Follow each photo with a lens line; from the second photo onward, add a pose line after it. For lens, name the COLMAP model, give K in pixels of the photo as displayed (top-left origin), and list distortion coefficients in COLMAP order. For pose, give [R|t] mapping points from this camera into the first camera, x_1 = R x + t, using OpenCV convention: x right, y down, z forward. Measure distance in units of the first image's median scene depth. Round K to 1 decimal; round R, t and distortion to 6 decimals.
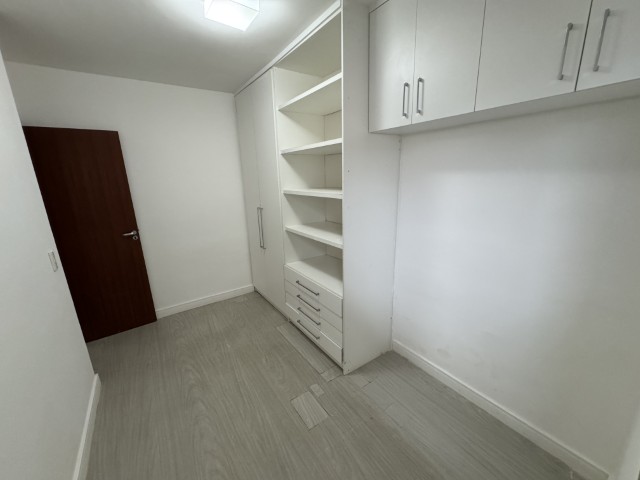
lens RADIAL K [[257.8, 0, 319.2], [0, 257.8, 238.7], [0, 0, 1]] dist [-0.002812, 0.000119]
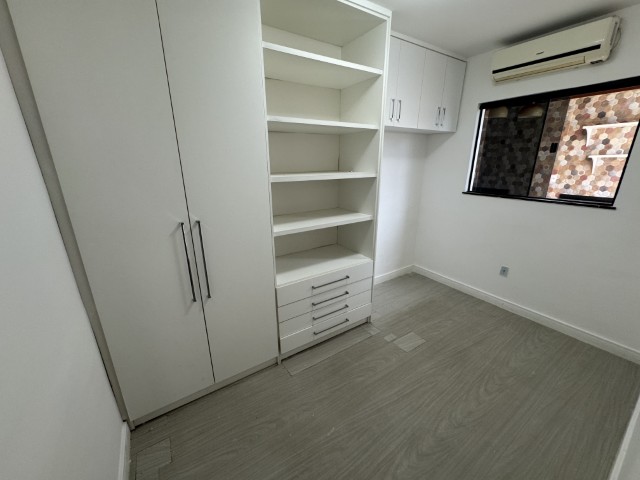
lens RADIAL K [[257.8, 0, 318.9], [0, 257.8, 240.6], [0, 0, 1]] dist [-0.002812, 0.000119]
pose [[0.020785, -0.266276, 0.963673, -1.070360], [0.249039, 0.934878, 0.252948, -0.227253], [-0.968270, 0.234734, 0.085744, 1.127436]]
